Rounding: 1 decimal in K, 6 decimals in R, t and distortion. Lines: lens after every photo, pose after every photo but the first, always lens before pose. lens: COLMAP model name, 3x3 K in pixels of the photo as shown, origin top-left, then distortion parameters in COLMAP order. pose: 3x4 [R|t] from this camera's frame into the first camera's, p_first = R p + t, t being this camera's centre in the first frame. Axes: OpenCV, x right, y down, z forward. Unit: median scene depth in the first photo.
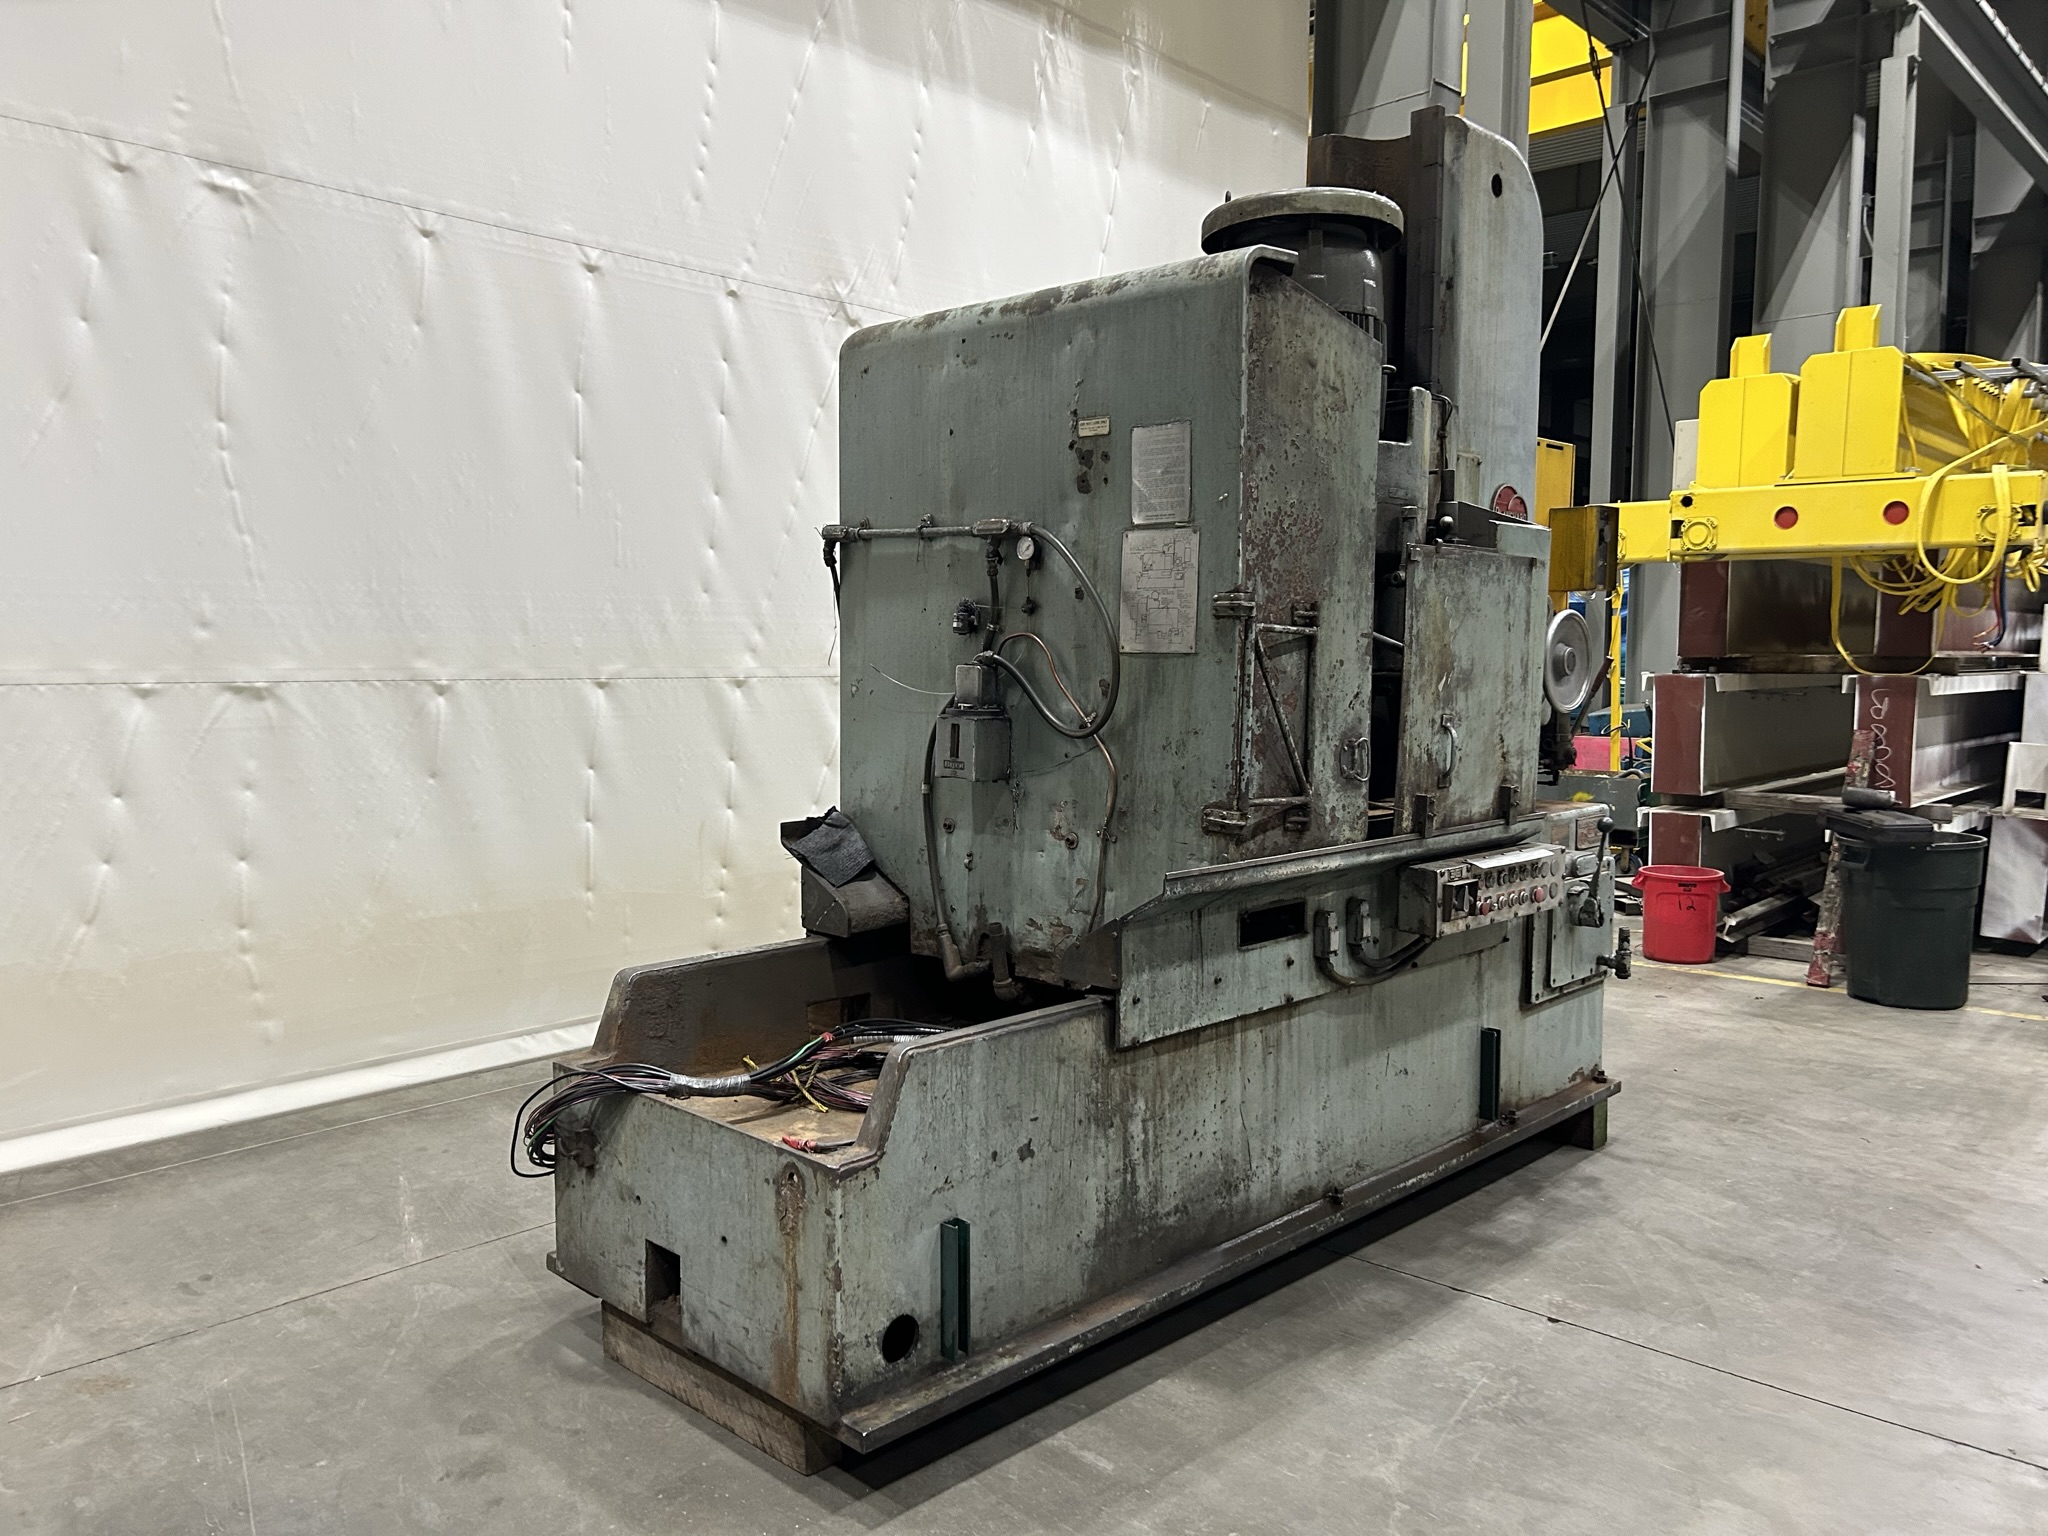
lens RADIAL K [[1542.6, 0, 1005.6], [0, 1542.6, 767.0], [0, 0, 1]] dist [0.051925, -0.056965]
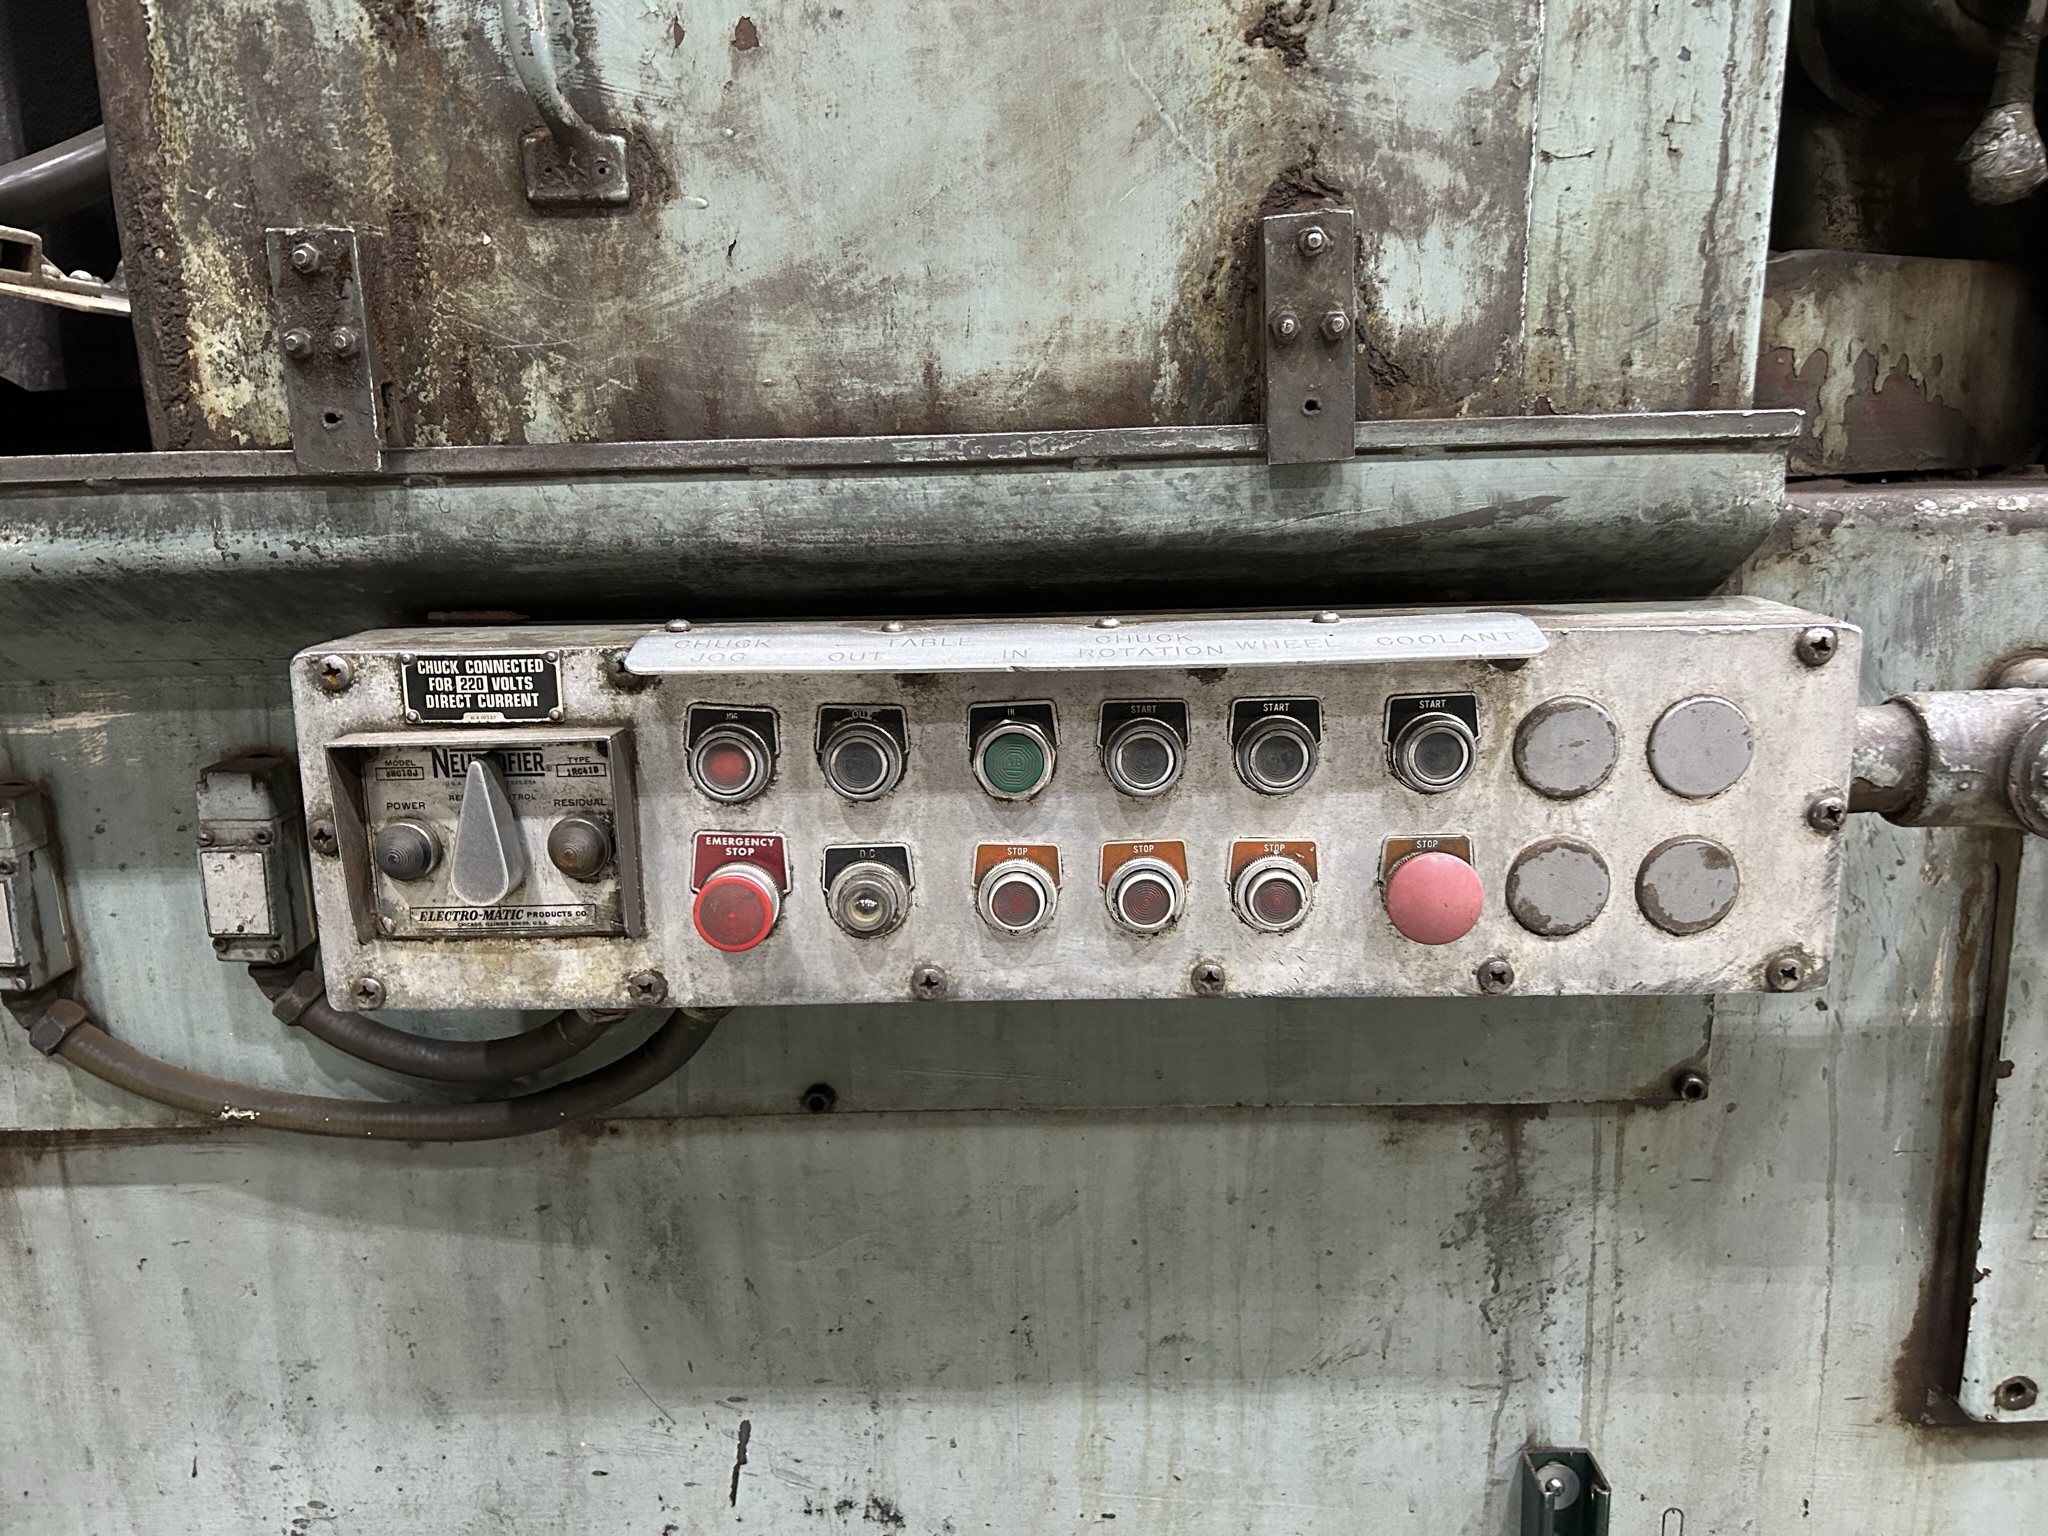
lens RADIAL K [[1542.6, 0, 1019.2], [0, 1542.6, 781.5], [0, 0, 1]] dist [0.051925, -0.056965]
pose [[0.691554, 0.133180, -0.709941, 0.387130], [-0.031230, 0.987449, 0.154817, 0.042109], [0.721649, -0.084893, 0.687034, 0.776101]]
